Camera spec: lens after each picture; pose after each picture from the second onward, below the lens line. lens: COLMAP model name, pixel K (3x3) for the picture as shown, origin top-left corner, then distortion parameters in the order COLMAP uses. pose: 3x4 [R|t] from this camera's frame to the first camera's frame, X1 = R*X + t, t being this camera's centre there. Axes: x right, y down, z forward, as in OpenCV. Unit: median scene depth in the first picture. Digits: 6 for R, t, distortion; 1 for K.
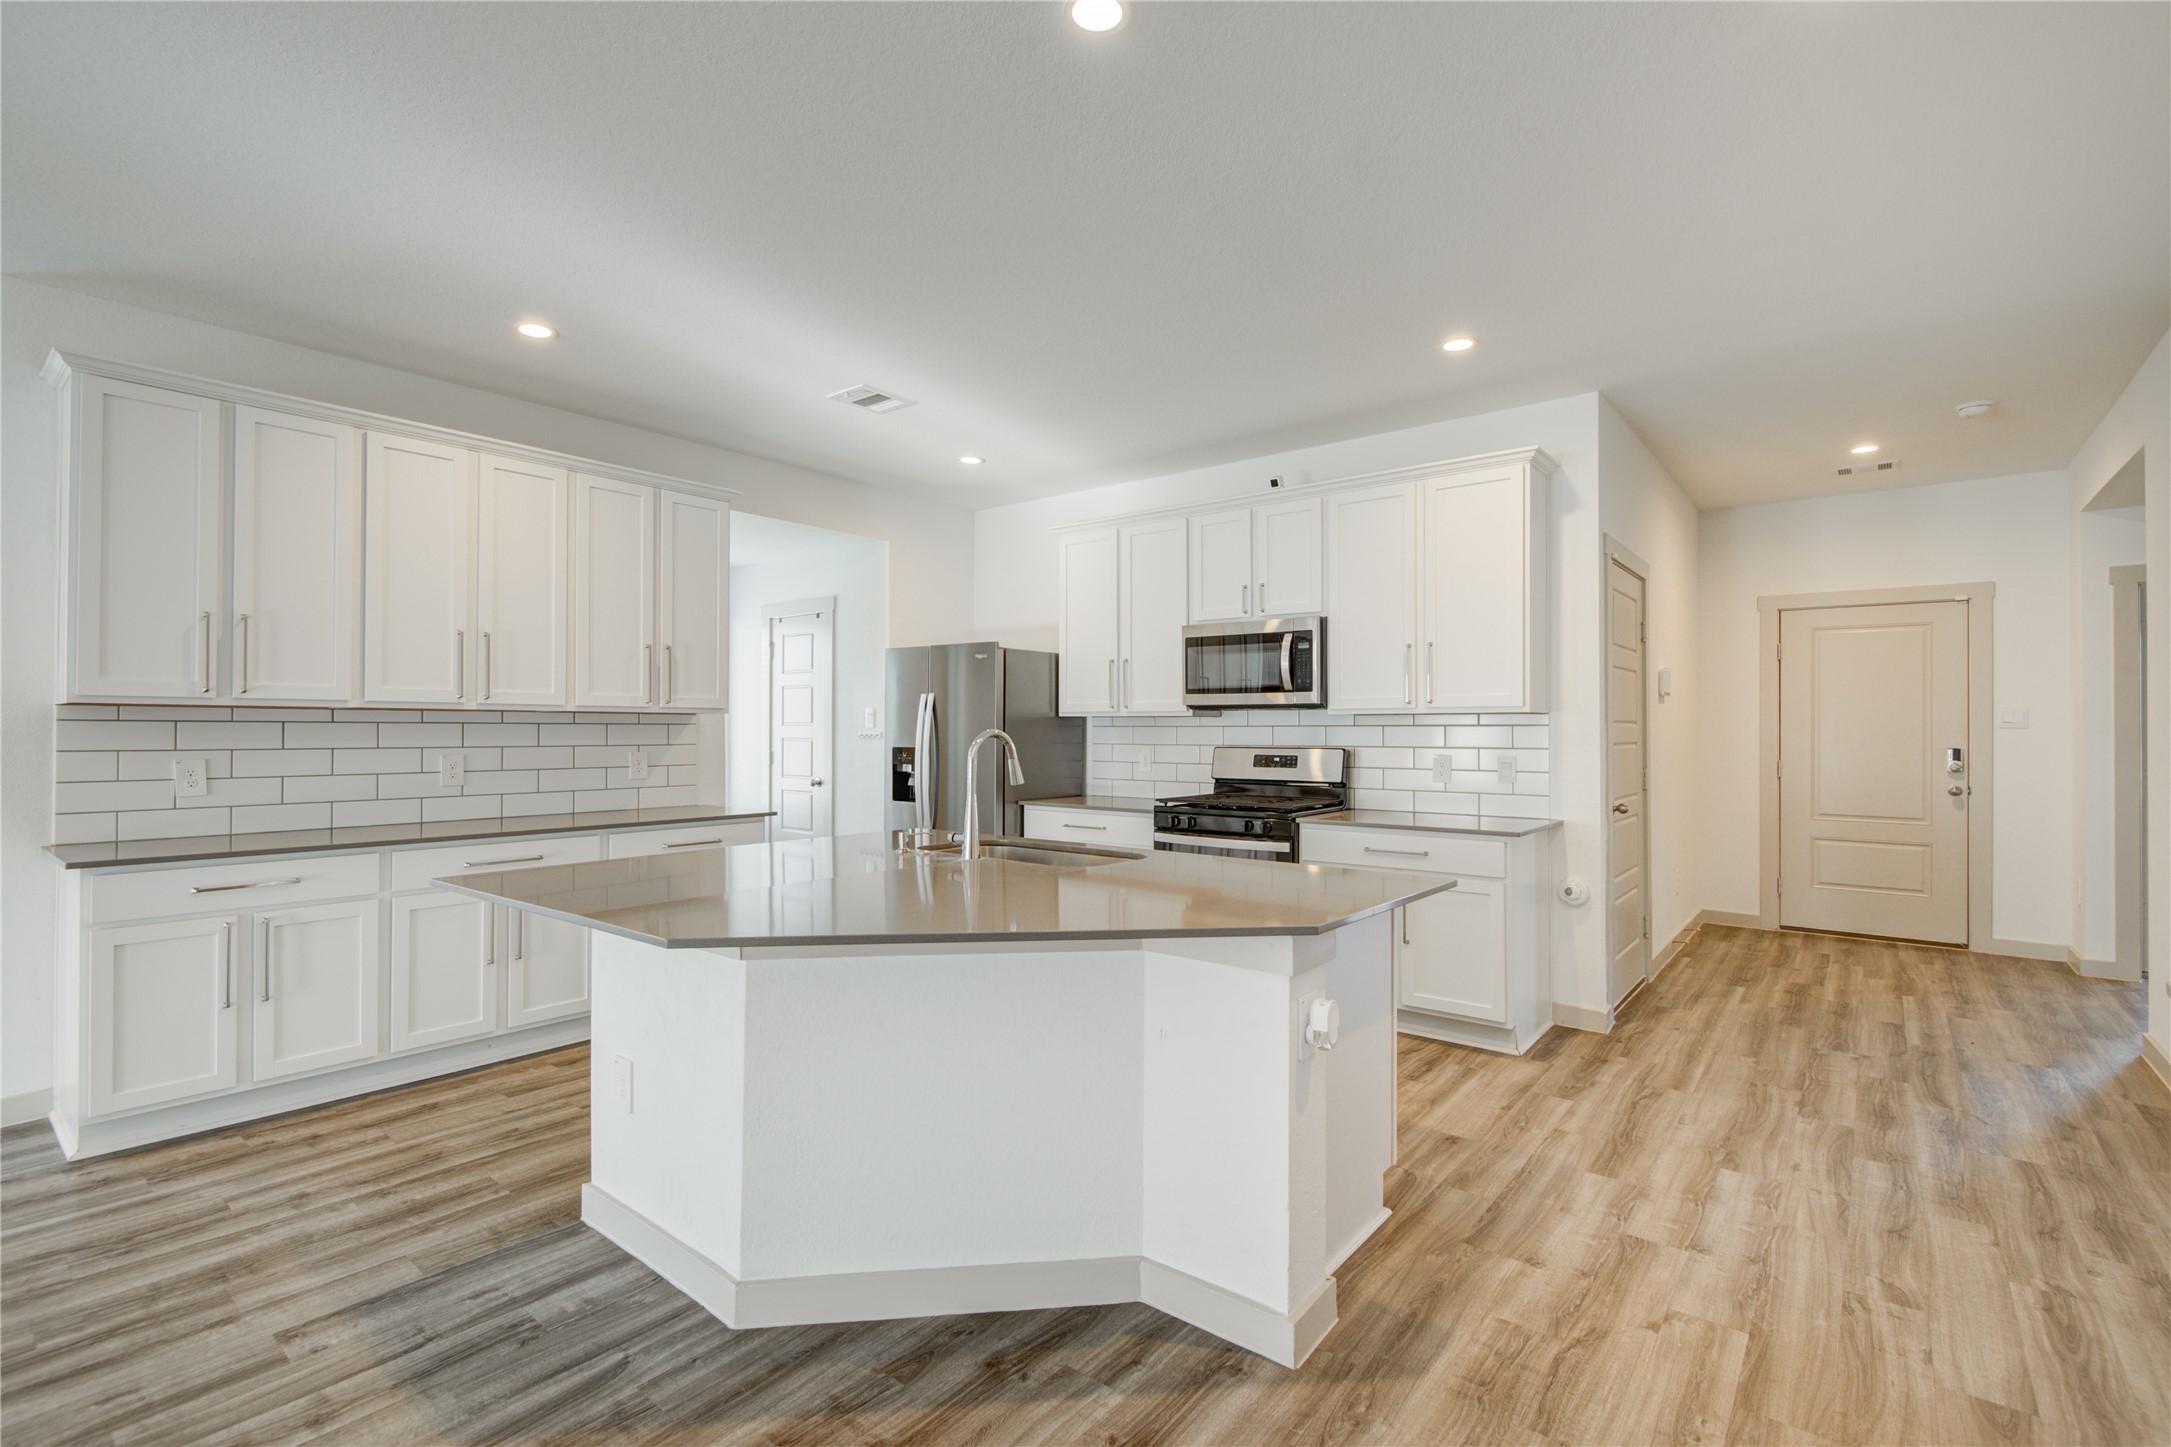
lens RADIAL K [[978.7, 0, 1083.0], [0, 978.7, 711.6], [0, 0, 1]] dist [0.005158, -0.006837]
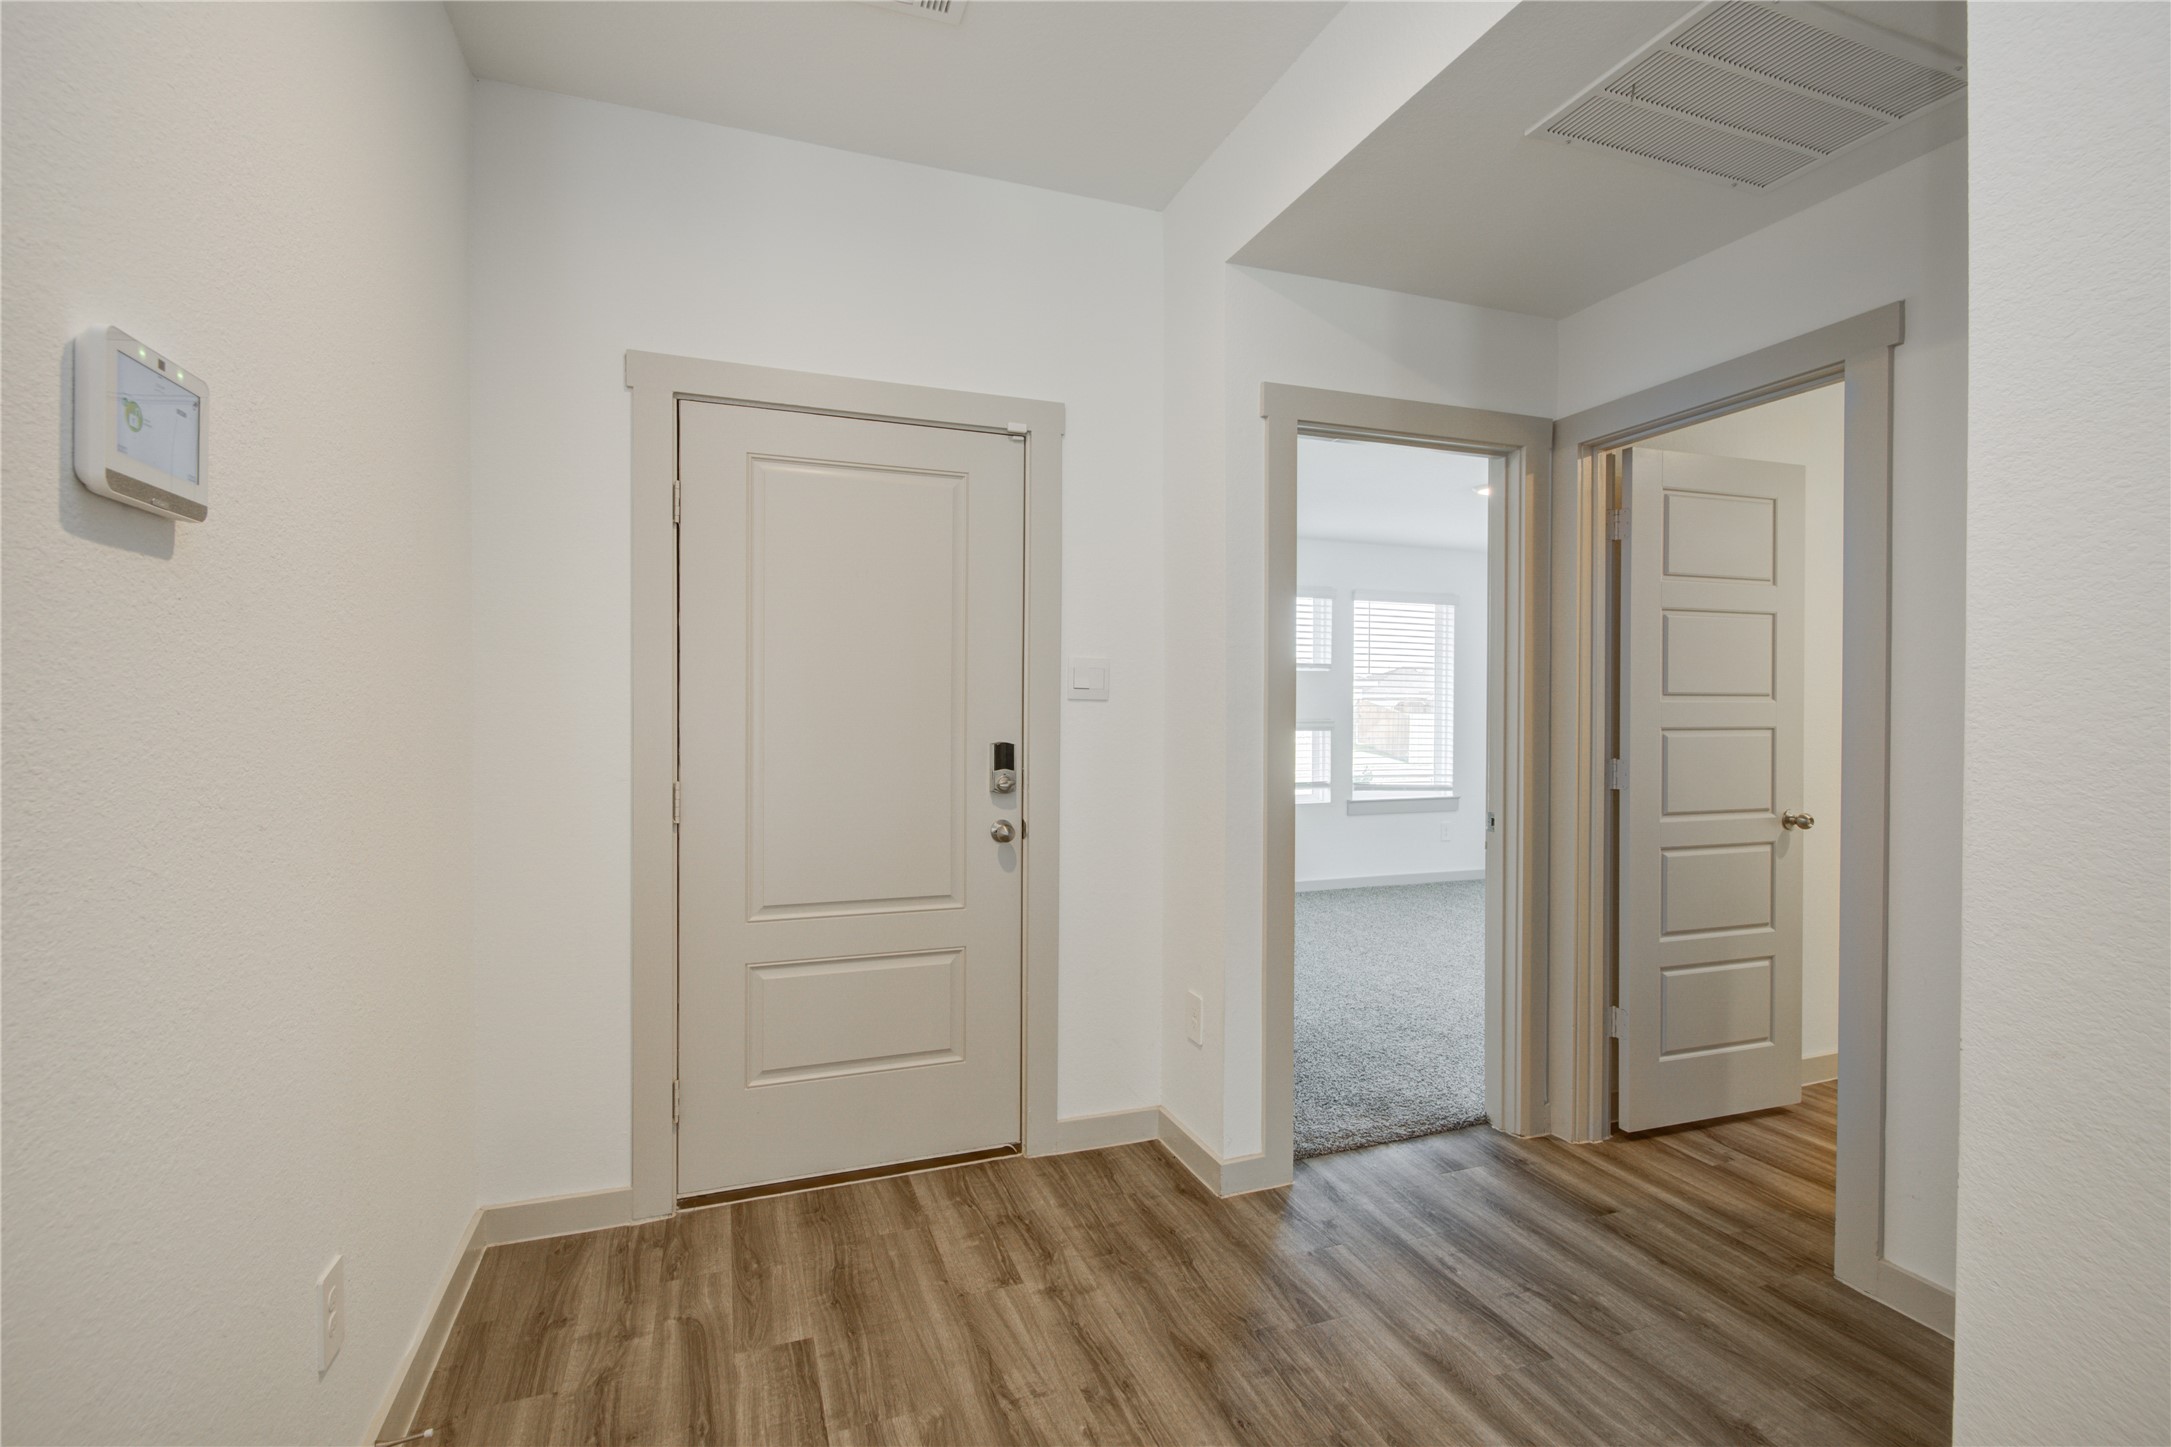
lens RADIAL K [[978.7, 0, 1087.7], [0, 978.7, 726.2], [0, 0, 1]] dist [0.005158, -0.006837]
pose [[0.513870, -0.015646, 0.857726, 0.884379], [-0.009943, 0.999658, 0.024192, 0.030513], [-0.857811, -0.020959, 0.513538, 1.265928]]
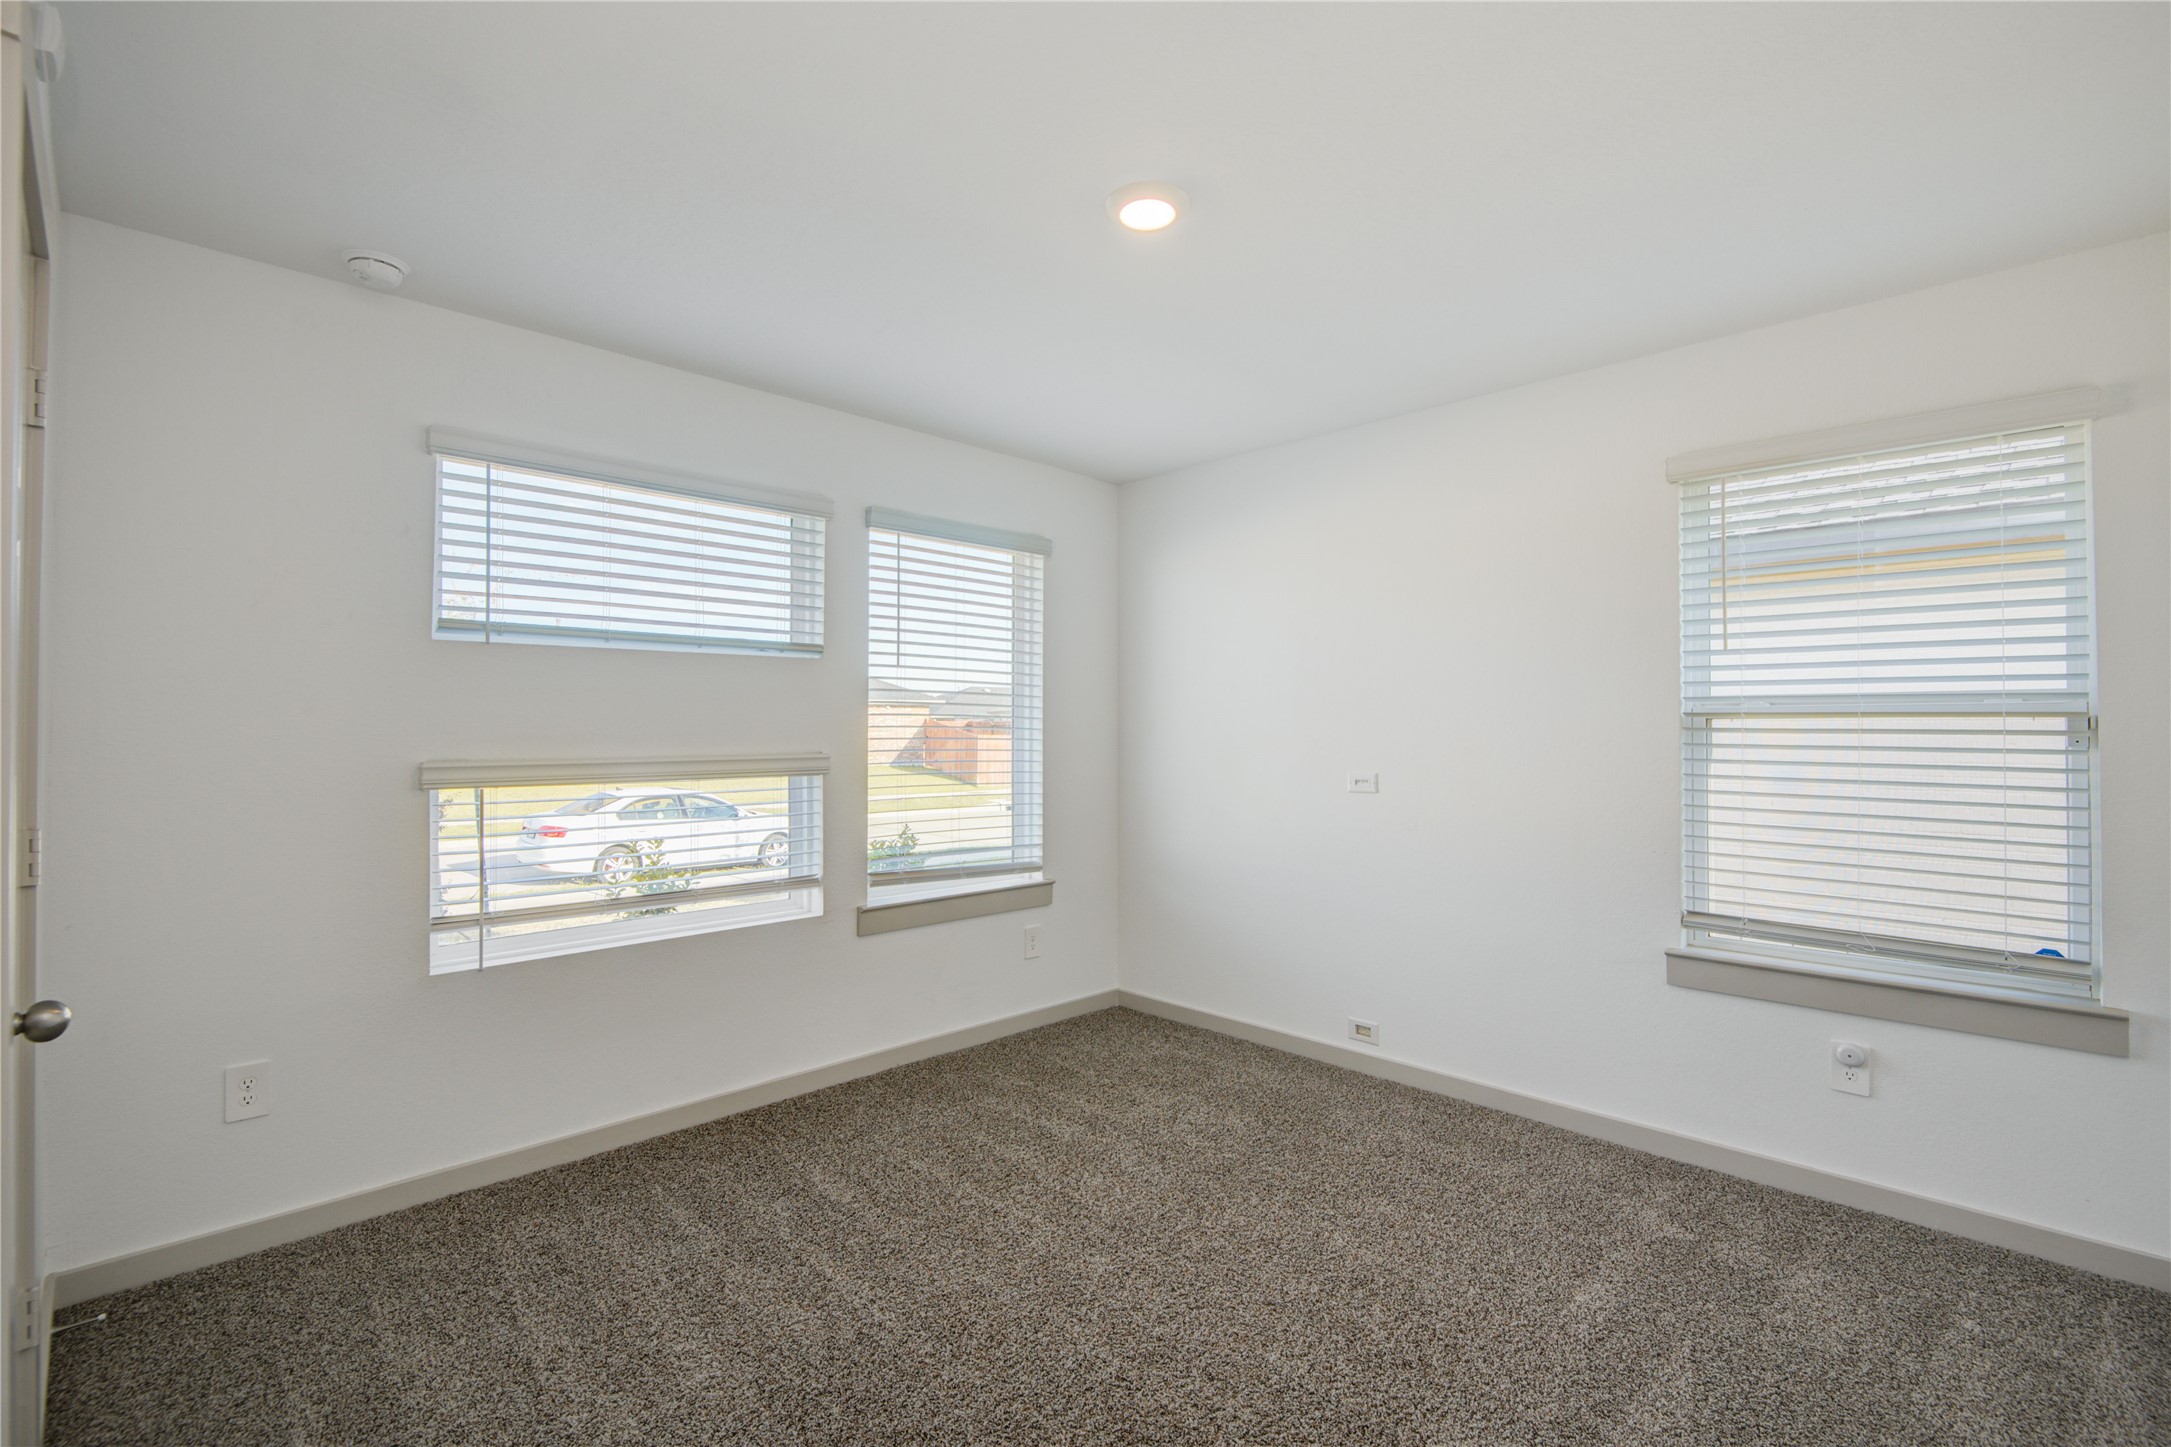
lens RADIAL K [[978.7, 0, 1080.1], [0, 978.7, 722.9], [0, 0, 1]] dist [0.005158, -0.006837]
pose [[0.118708, 0.005122, 0.992916, 1.845796], [-0.012376, 0.999917, -0.003679, 0.028766], [-0.992852, -0.011851, 0.118761, 1.474108]]
